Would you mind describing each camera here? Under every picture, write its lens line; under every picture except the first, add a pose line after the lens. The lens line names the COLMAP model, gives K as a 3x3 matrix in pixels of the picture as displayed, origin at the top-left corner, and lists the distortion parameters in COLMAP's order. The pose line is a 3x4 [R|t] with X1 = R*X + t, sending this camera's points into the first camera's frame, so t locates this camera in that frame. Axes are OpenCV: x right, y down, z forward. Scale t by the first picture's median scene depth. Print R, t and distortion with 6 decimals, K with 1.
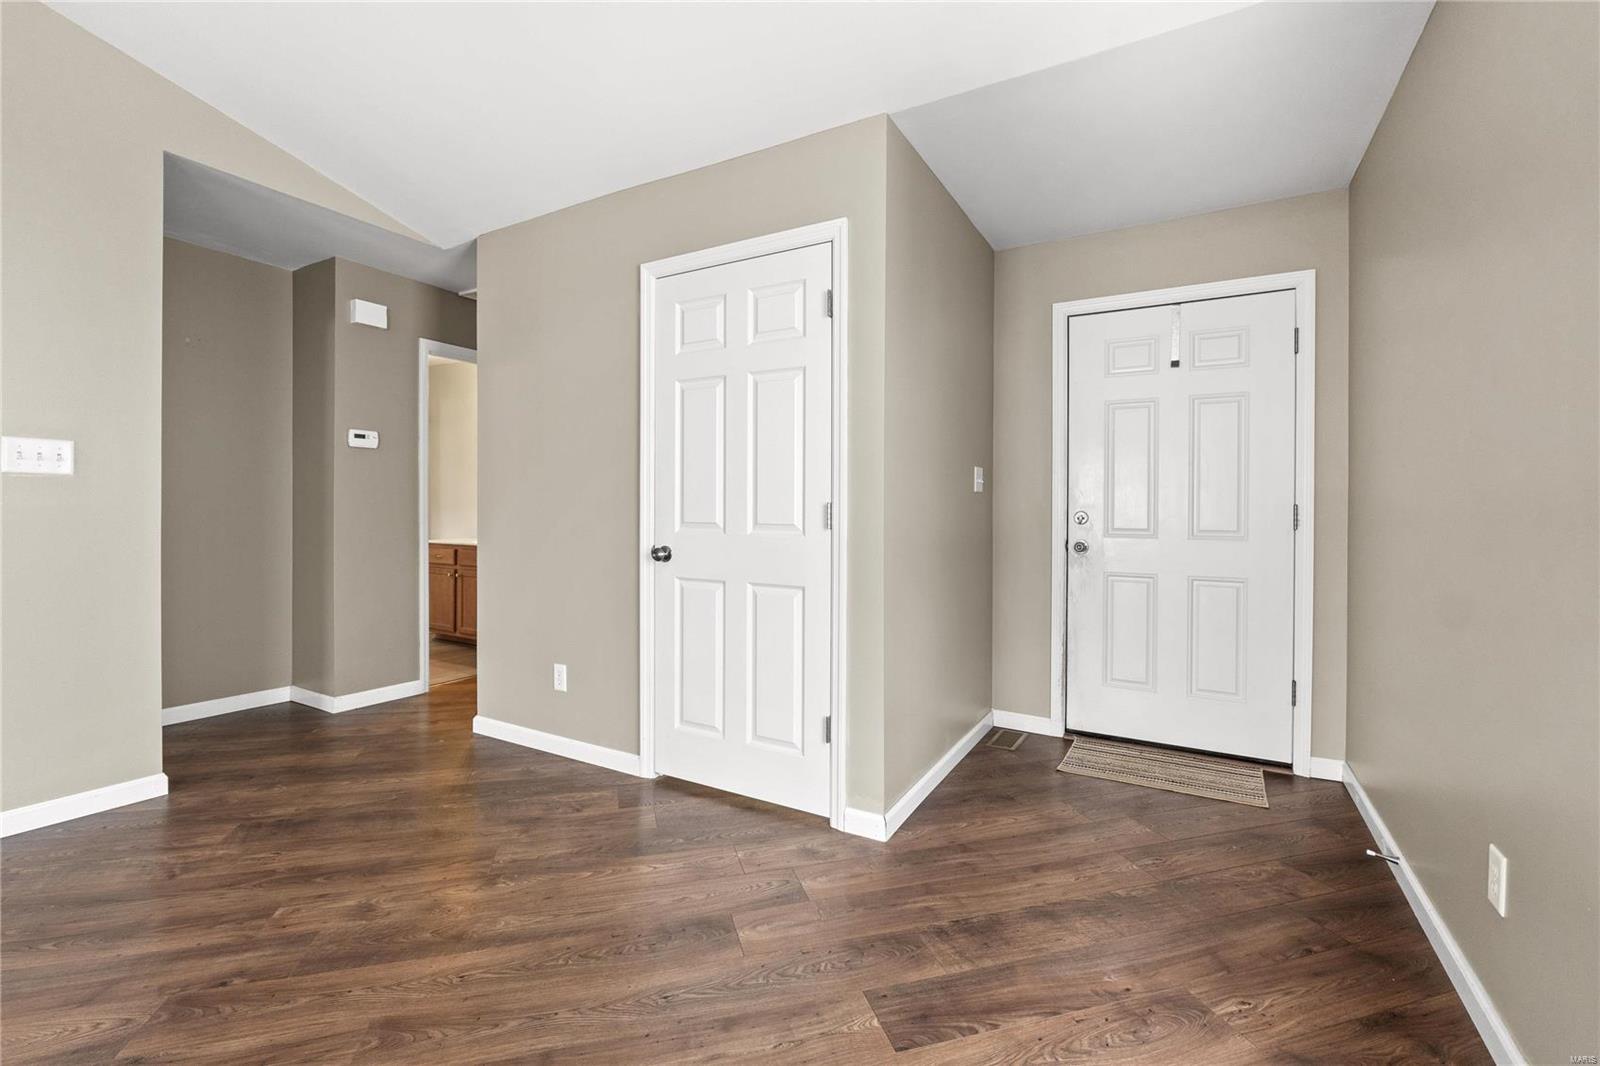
lens RADIAL K [[686.3, 0, 801.5], [0, 686.3, 513.5], [0, 0, 1]] dist [-0.012174, 0.001535]
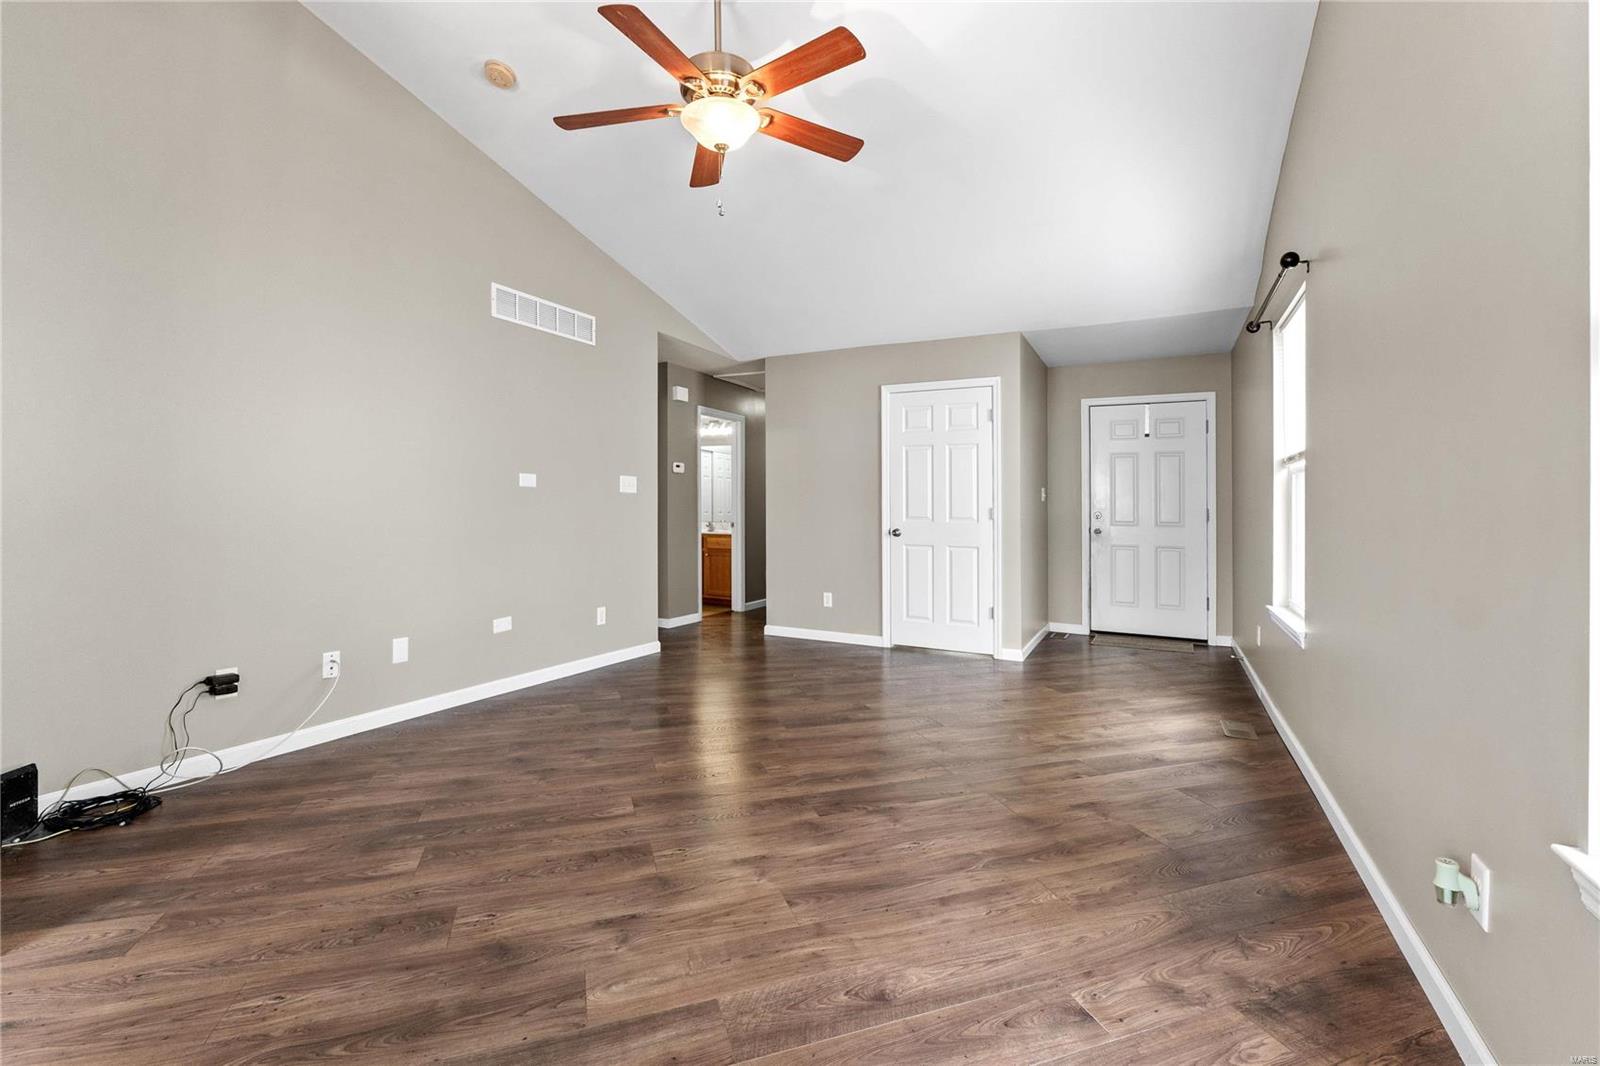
lens RADIAL K [[686.3, 0, 804.2], [0, 686.3, 493.4], [0, 0, 1]] dist [-0.012174, 0.001535]
pose [[0.999191, 0.004060, 0.040004, -0.520495], [-0.003027, 0.999661, -0.025862, -0.002596], [-0.040096, 0.025720, 0.998865, -0.927536]]
